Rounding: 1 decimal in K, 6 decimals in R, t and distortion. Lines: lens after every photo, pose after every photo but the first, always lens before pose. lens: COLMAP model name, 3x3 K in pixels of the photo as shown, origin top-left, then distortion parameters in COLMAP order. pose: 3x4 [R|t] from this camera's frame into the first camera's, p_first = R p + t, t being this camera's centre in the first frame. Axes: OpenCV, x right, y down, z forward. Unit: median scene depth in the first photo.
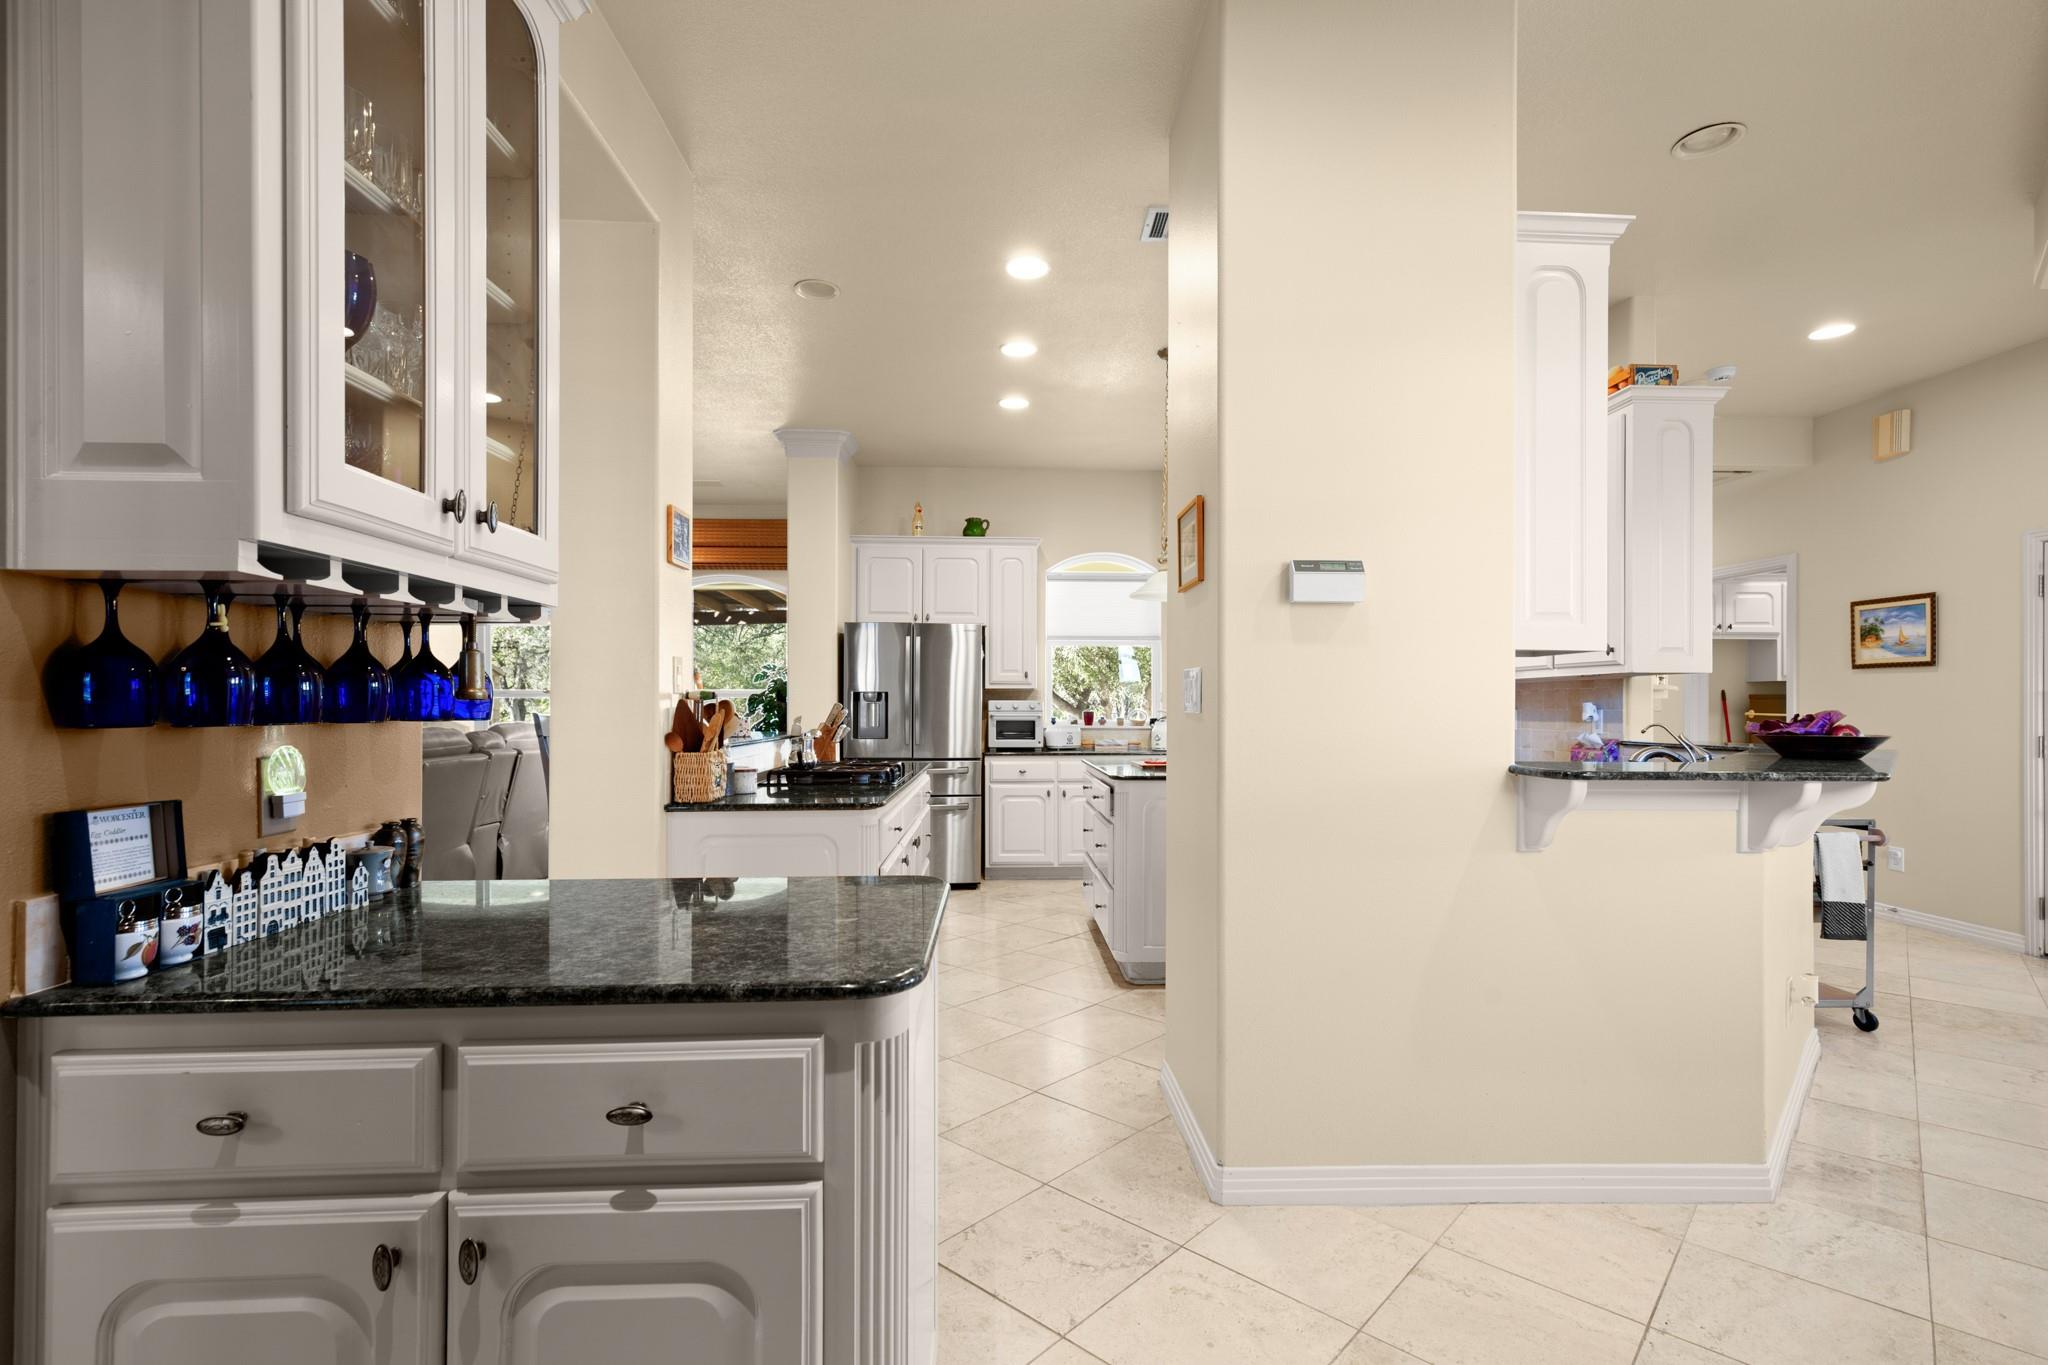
lens RADIAL K [[930.3, 0, 1088.5], [0, 930.3, 707.6], [0, 0, 1]] dist [0.014469, -0.000516]
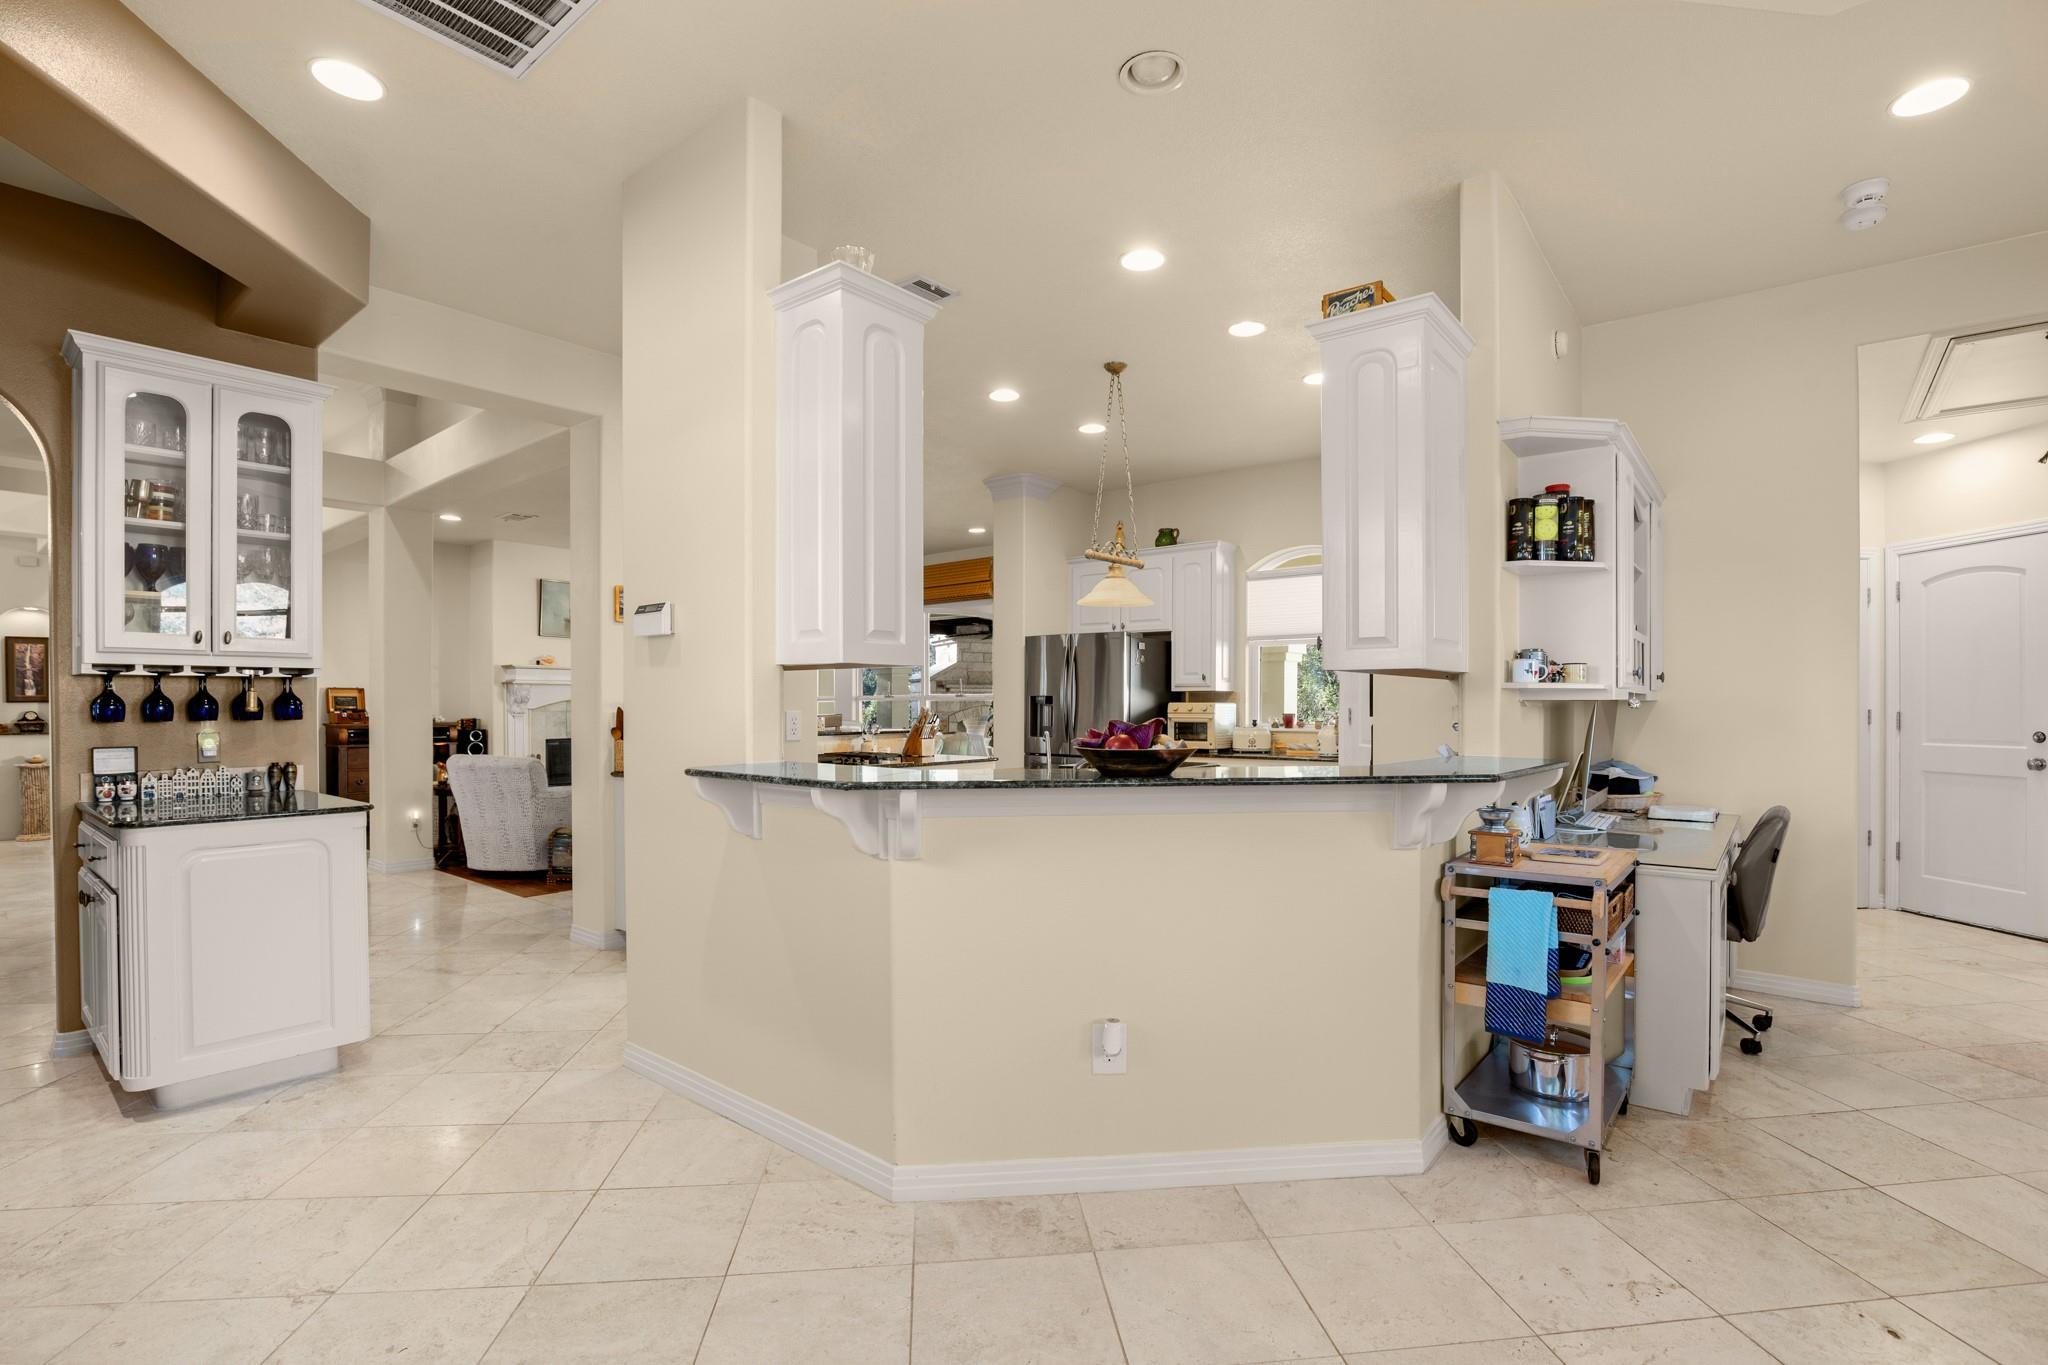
lens RADIAL K [[930.3, 0, 974.7], [0, 930.3, 700.5], [0, 0, 1]] dist [0.014469, -0.000516]
pose [[0.729530, -0.003366, -0.683940, 0.446541], [-0.000125, 0.999987, -0.005054, -0.004864], [0.683949, 0.003773, 0.729520, 0.095569]]
